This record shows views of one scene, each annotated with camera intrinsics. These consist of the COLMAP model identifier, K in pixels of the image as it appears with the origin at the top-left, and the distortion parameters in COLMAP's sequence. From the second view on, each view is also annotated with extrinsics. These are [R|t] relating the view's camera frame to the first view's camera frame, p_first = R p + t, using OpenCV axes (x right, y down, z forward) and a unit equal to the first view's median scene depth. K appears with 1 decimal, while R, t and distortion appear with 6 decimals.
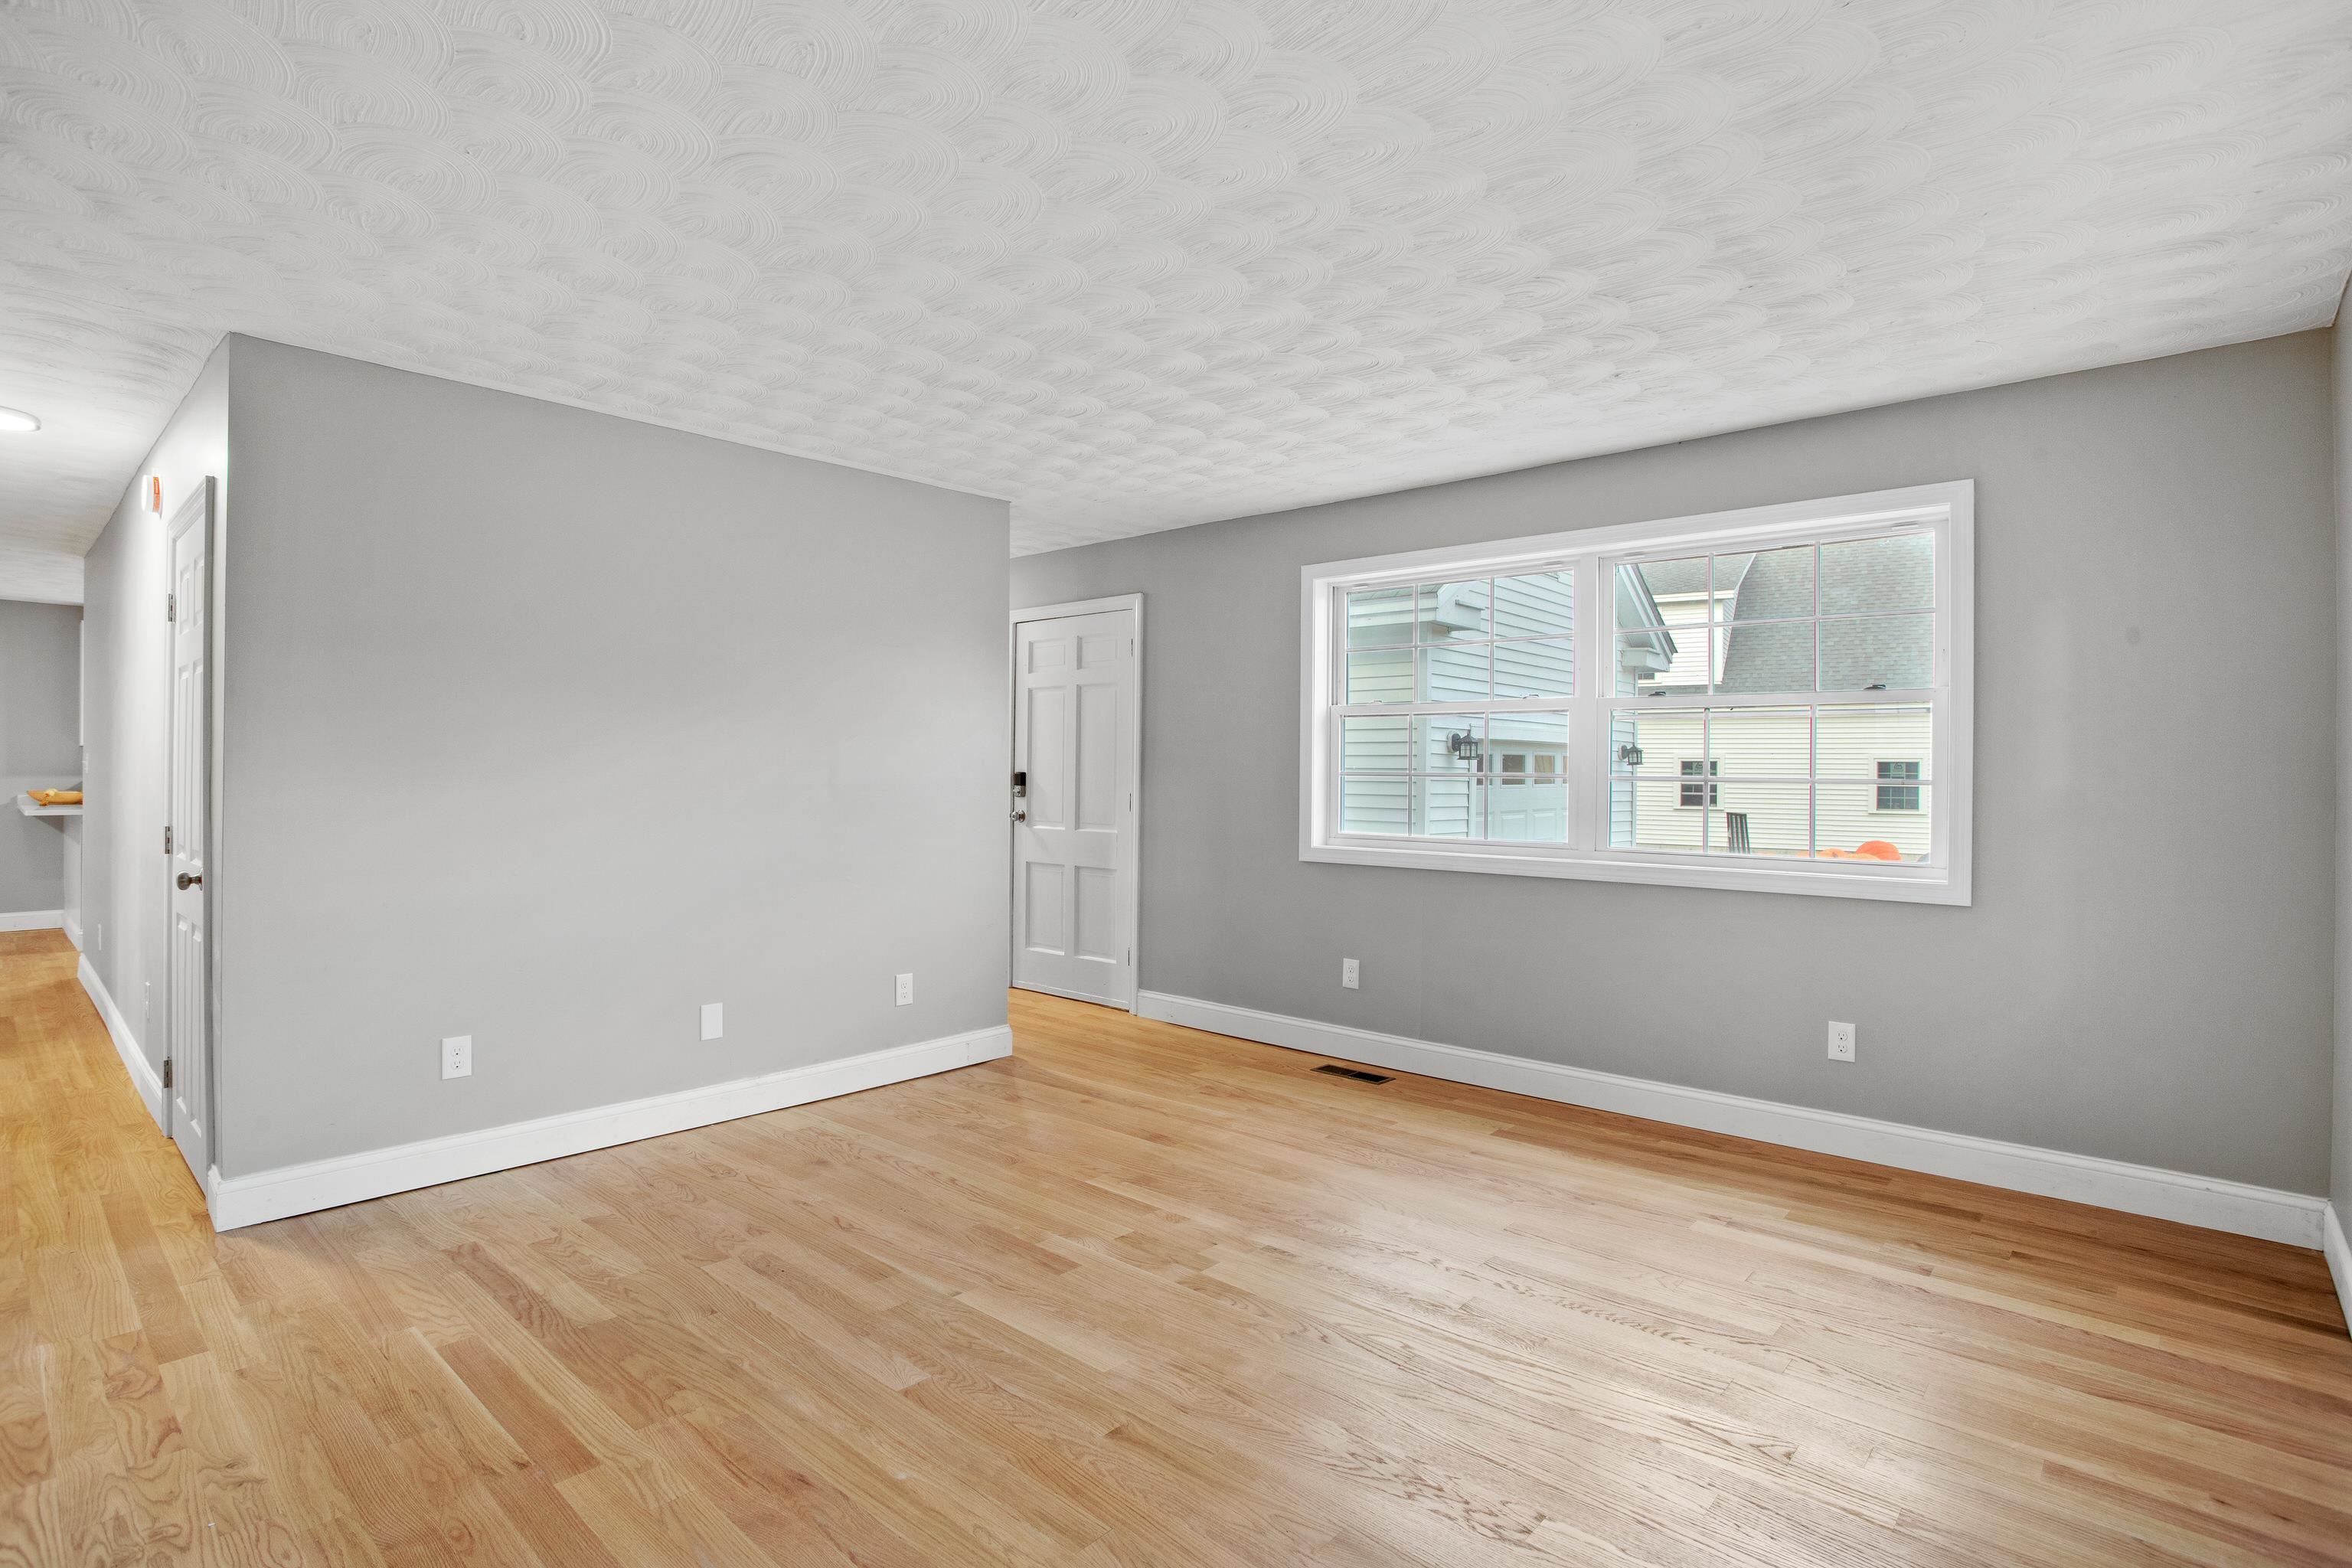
lens RADIAL K [[1140.3, 0, 1178.2], [0, 1140.3, 780.7], [0, 0, 1]] dist [-0.077342, 0.036458]
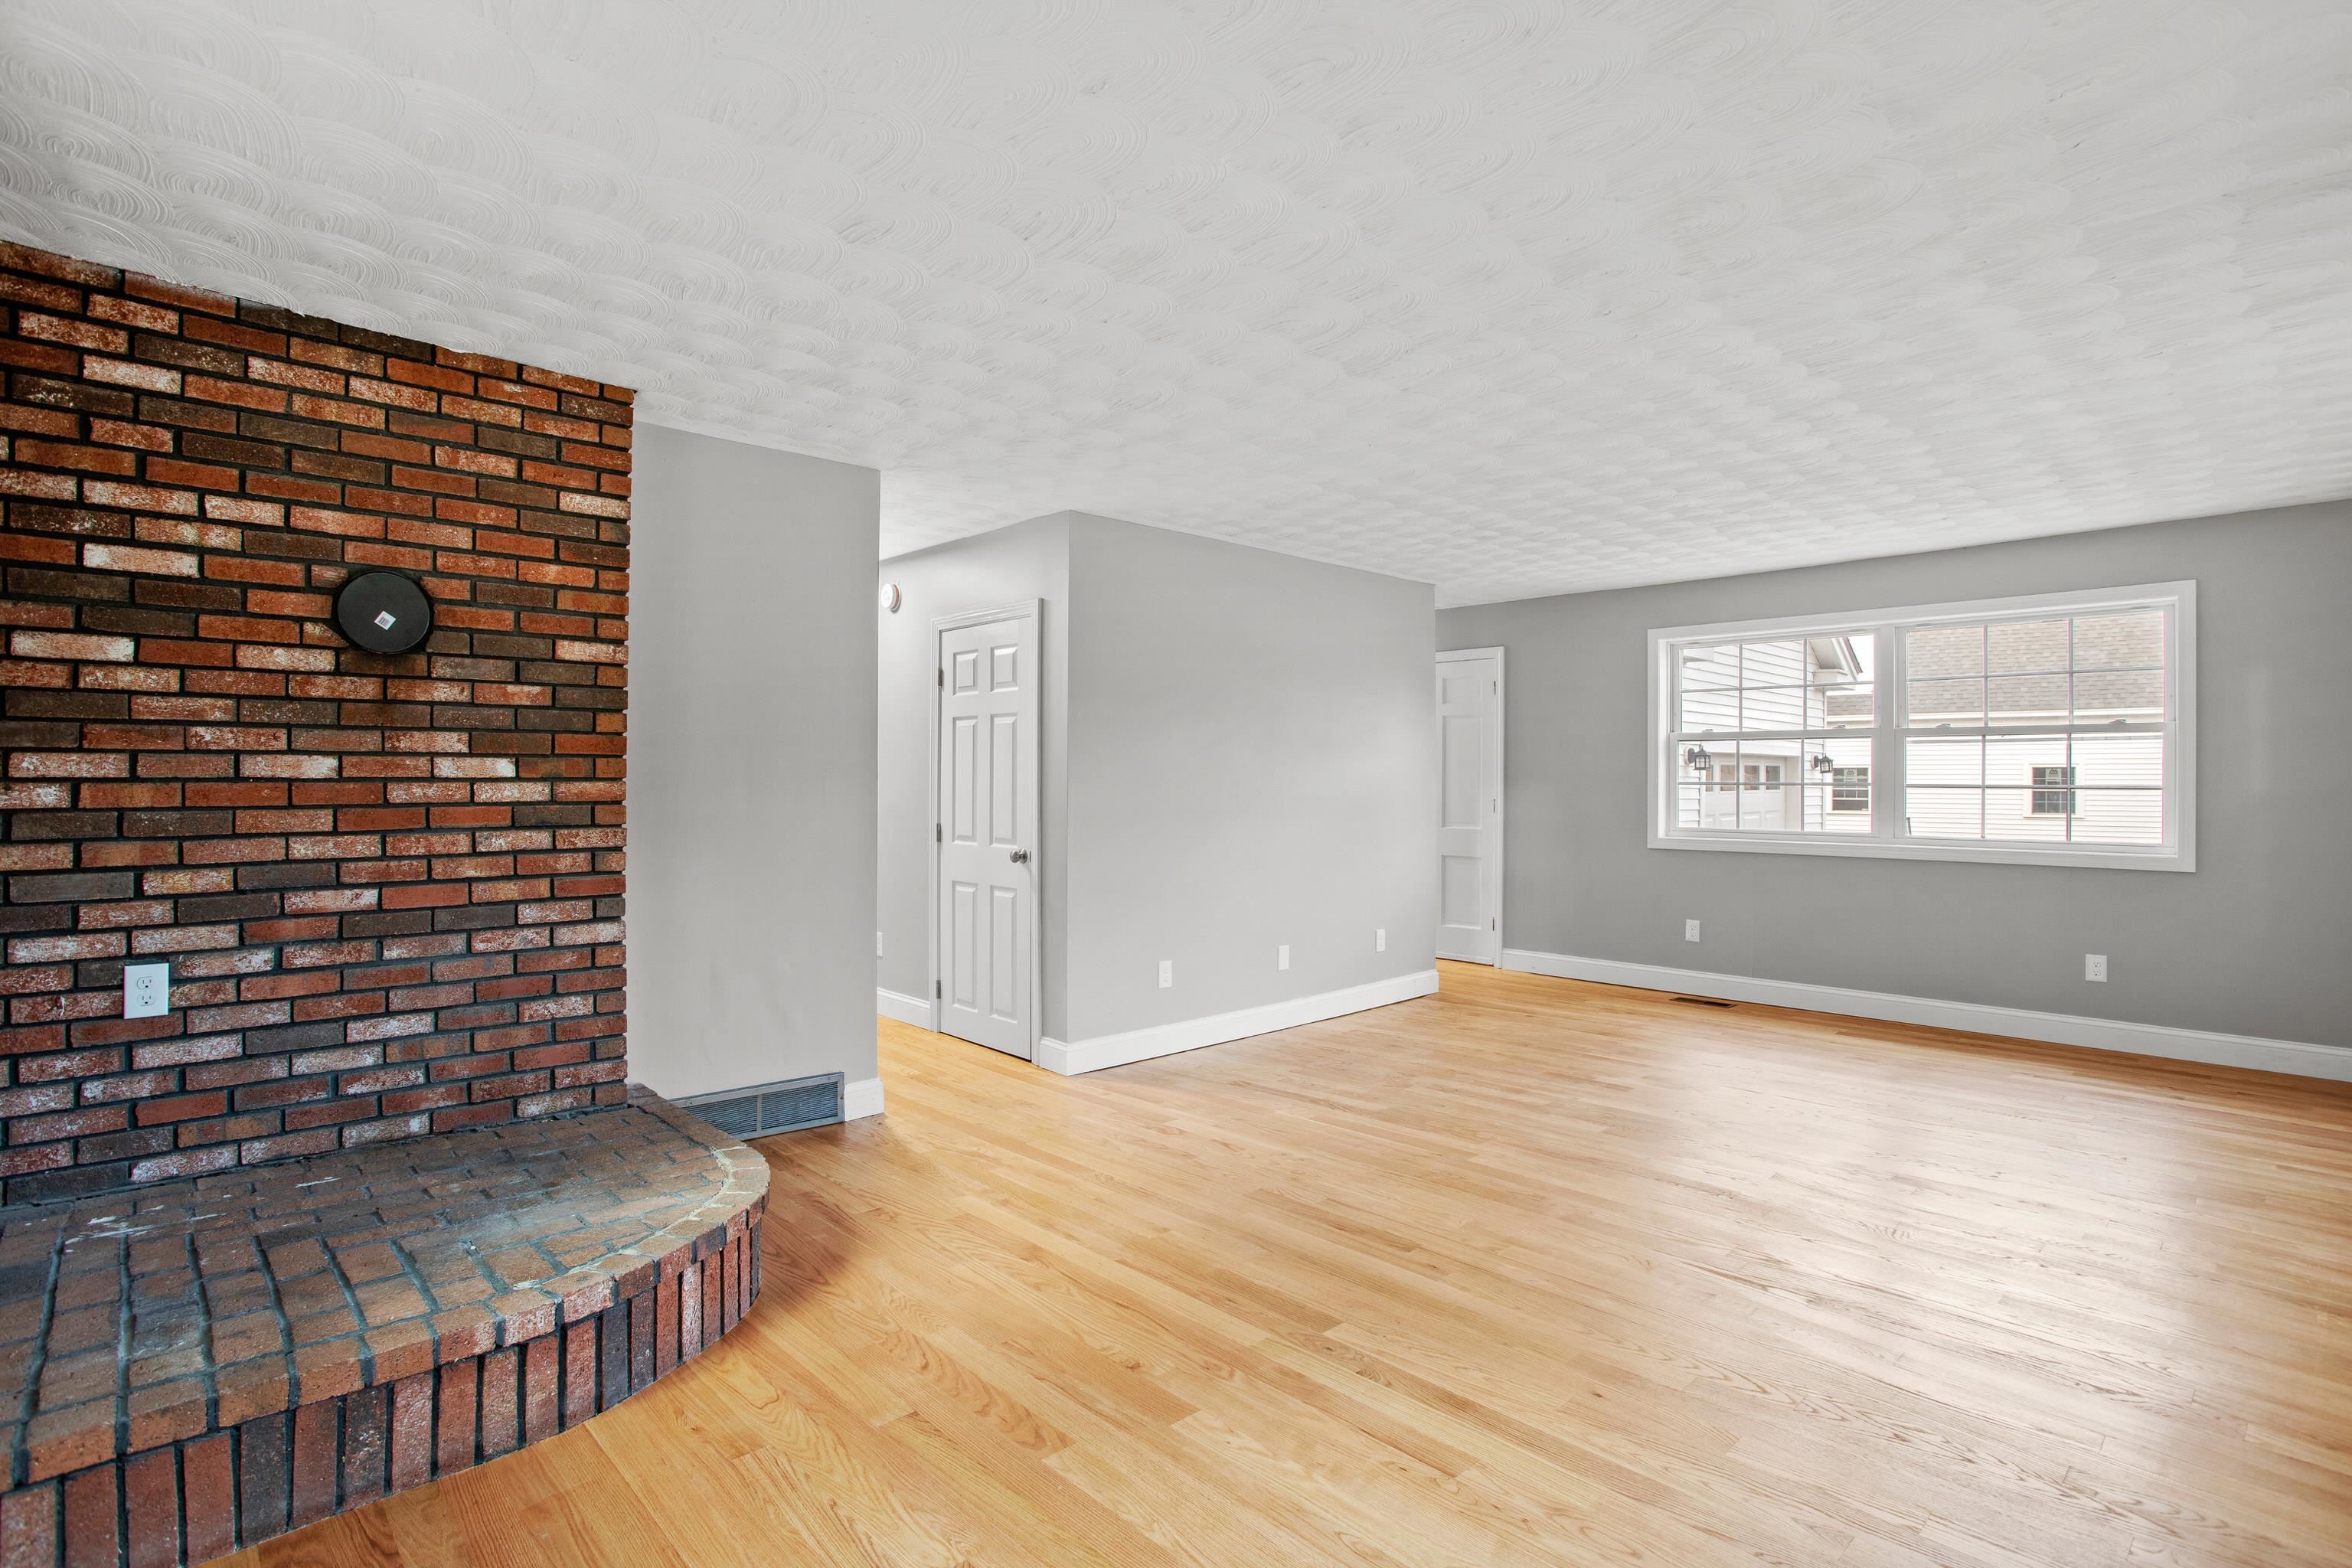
lens RADIAL K [[1140.3, 0, 1178.2], [0, 1140.3, 780.7], [0, 0, 1]] dist [-0.077342, 0.036458]
pose [[0.996833, -0.005031, -0.079370, -0.371305], [0.004451, 0.999962, -0.007483, -0.002146], [0.079405, 0.007106, 0.996817, -0.403894]]
